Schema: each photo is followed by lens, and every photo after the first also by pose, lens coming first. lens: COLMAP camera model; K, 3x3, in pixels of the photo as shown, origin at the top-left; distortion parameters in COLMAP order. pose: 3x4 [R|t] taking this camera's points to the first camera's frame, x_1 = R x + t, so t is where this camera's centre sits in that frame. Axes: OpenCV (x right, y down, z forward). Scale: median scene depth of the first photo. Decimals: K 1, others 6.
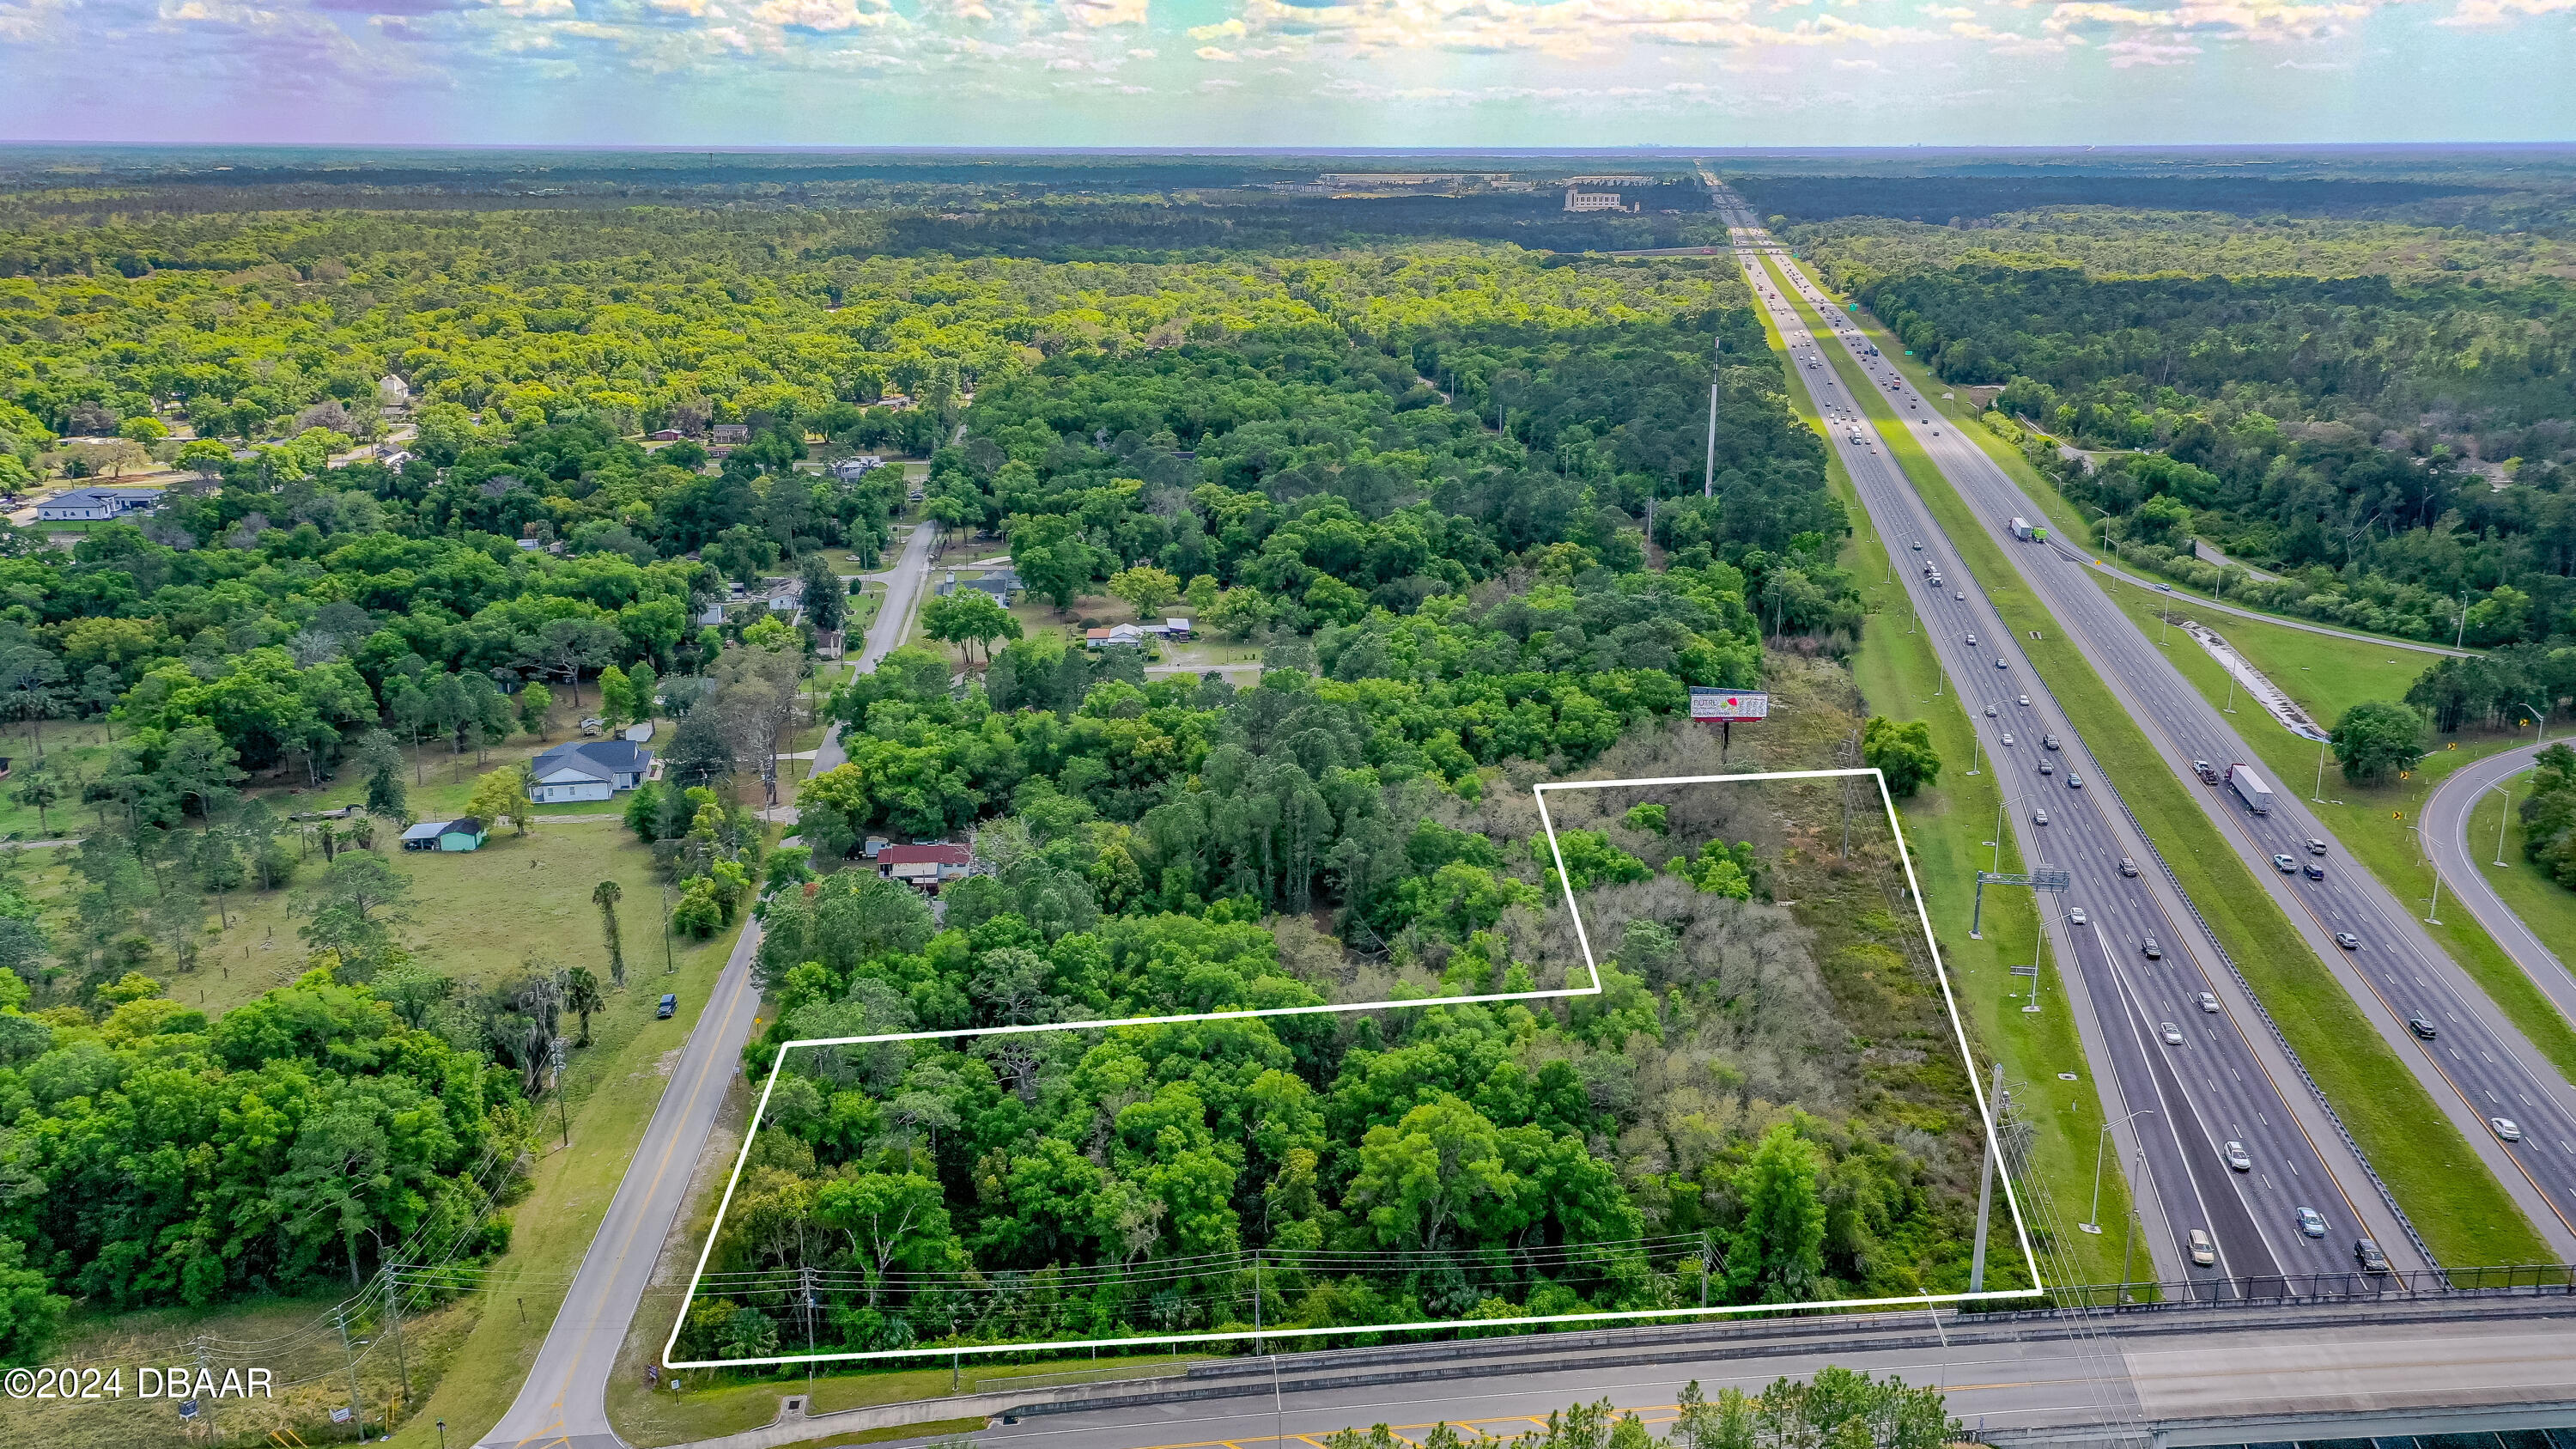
lens RADIAL K [[2132.2, 0, 1288.0], [0, 2132.2, 724.5], [0, 0, 1]] dist [0.007288, 0.007581]
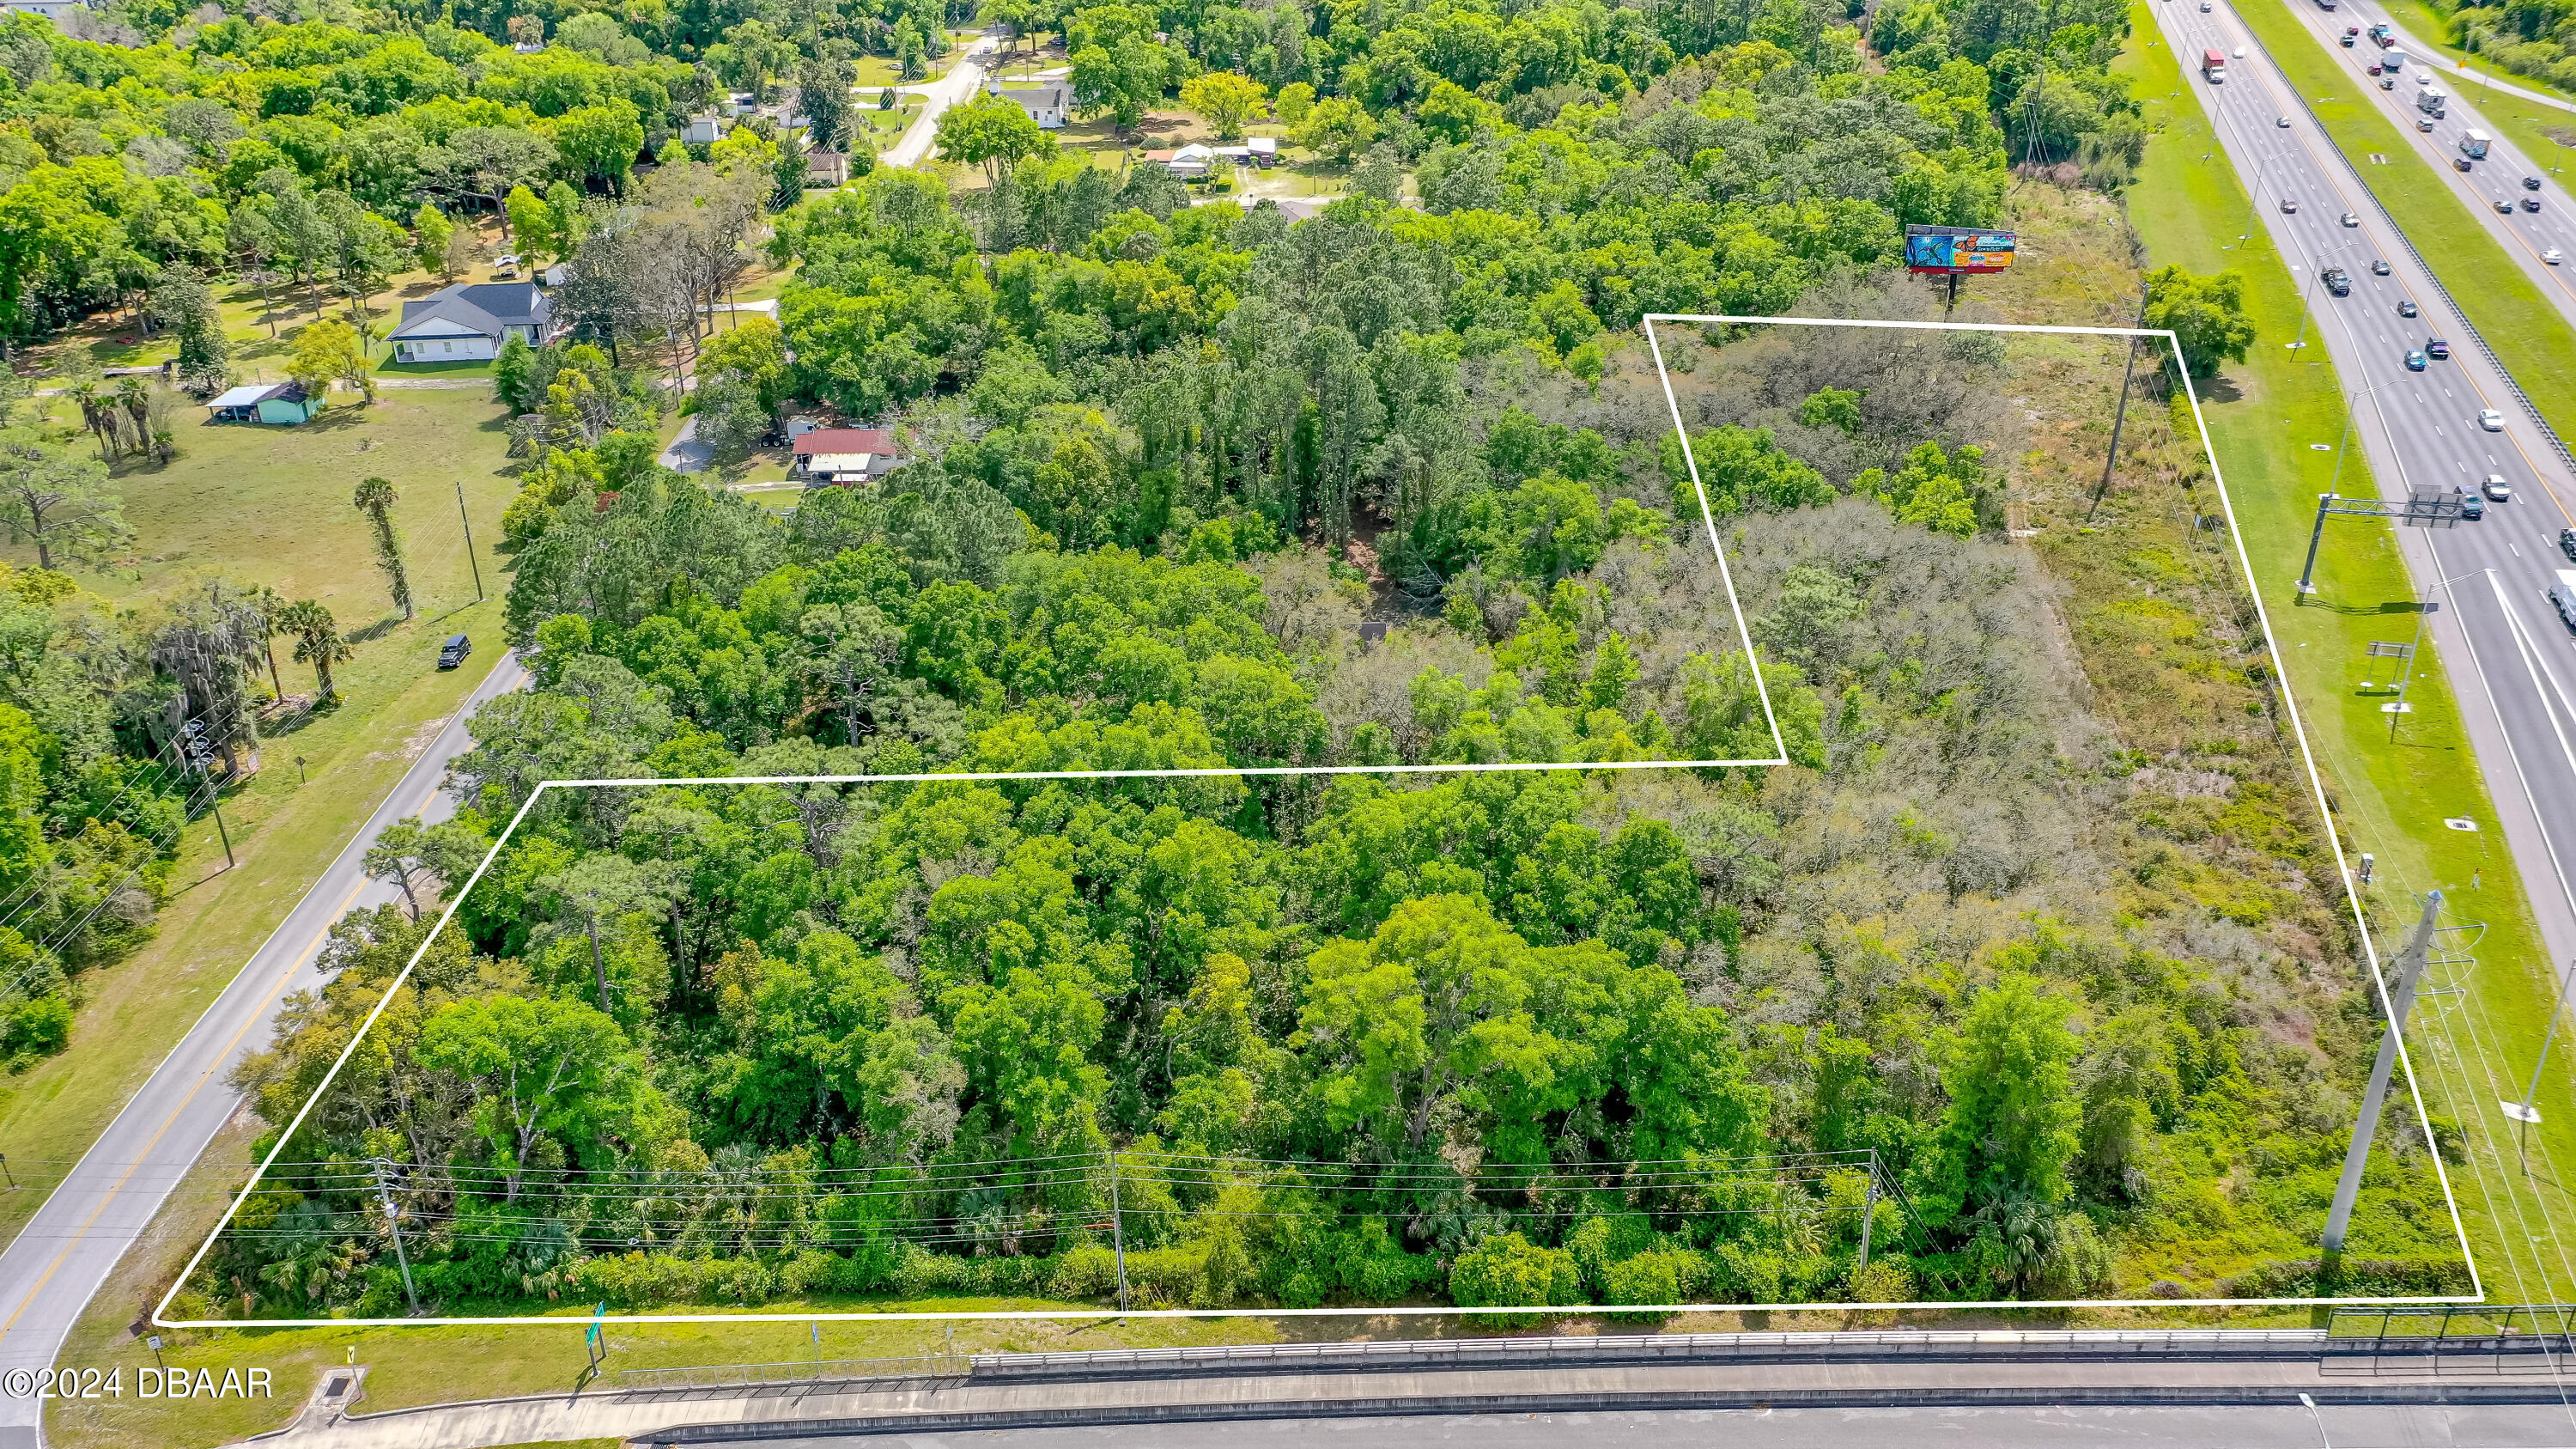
lens RADIAL K [[2002.3, 0, 1288.0], [0, 2002.3, 724.5], [0, 0, 1]] dist [0.027502, 0.011796]
pose [[0.994924, 0.031074, -0.095710, 0.054204], [-0.009597, 0.976093, 0.217142, 0.002602], [0.100169, -0.215121, 0.971437, 0.303606]]
